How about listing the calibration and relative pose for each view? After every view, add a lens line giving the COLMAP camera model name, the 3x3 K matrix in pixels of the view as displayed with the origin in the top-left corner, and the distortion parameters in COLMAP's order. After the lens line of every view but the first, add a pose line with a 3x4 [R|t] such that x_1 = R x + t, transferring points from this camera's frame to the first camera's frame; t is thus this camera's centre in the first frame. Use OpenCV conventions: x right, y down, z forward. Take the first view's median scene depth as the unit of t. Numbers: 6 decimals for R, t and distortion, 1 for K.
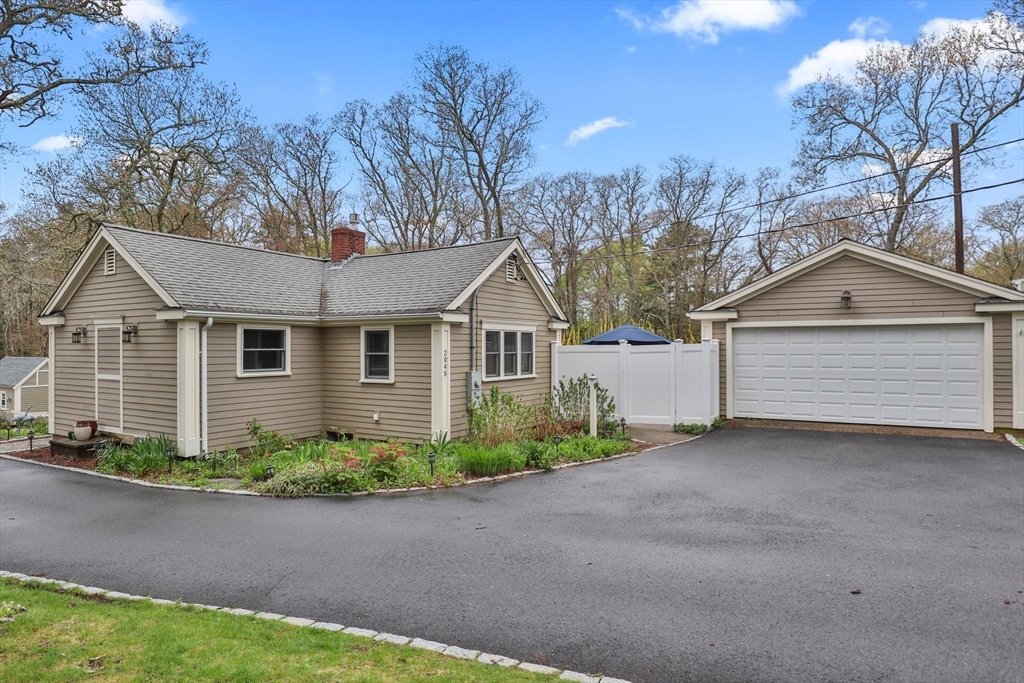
lens RADIAL K [[602.9, 0, 512.0], [0, 602.9, 341.5], [0, 0, 1]] dist [-0.024398, 0.003249]
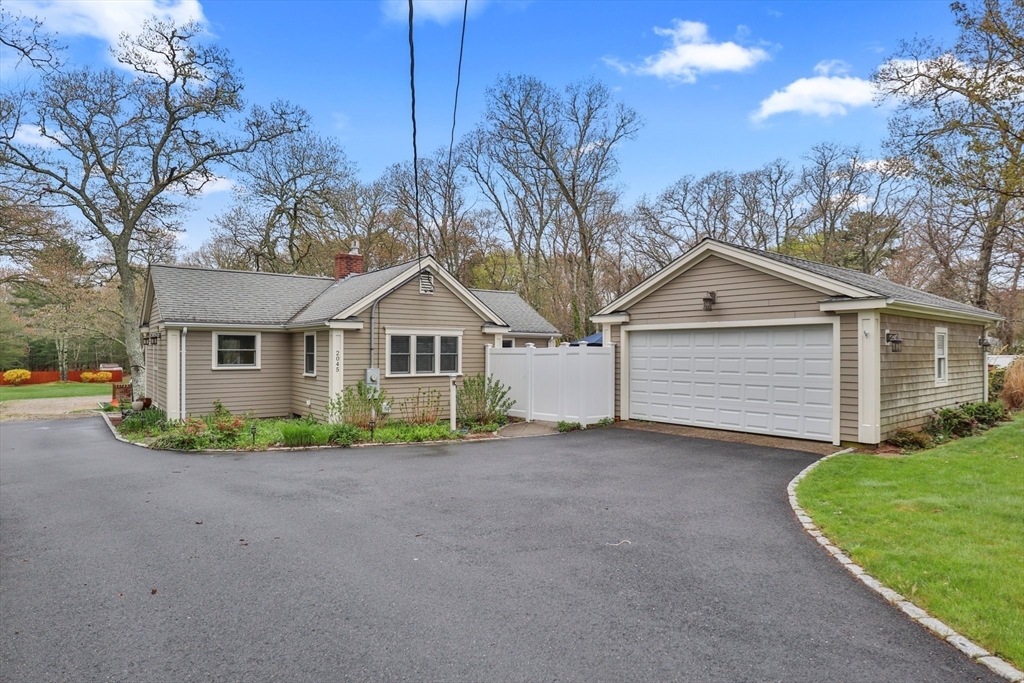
lens RADIAL K [[583.8, 0, 505.4], [0, 583.8, 338.8], [0, 0, 1]] dist [-0.033851, 0.002203]
pose [[0.928870, -0.003140, -0.370393, 0.611591], [-0.000816, 0.999944, -0.010524, 0.001497], [0.370406, 0.010077, 0.928815, 0.003724]]
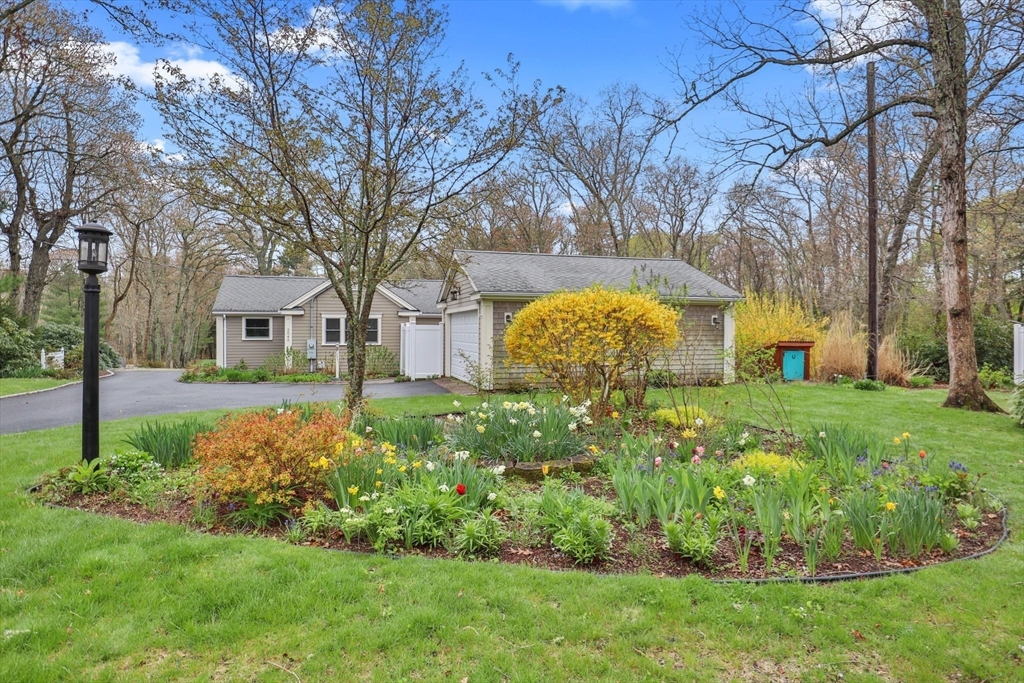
lens RADIAL K [[583.8, 0, 505.4], [0, 583.8, 338.8], [0, 0, 1]] dist [-0.033851, 0.002203]
pose [[0.723262, 0.014526, -0.690421, 1.621277], [0.002426, 0.999719, 0.023576, 0.005040], [0.690570, -0.018727, 0.723023, 0.088954]]
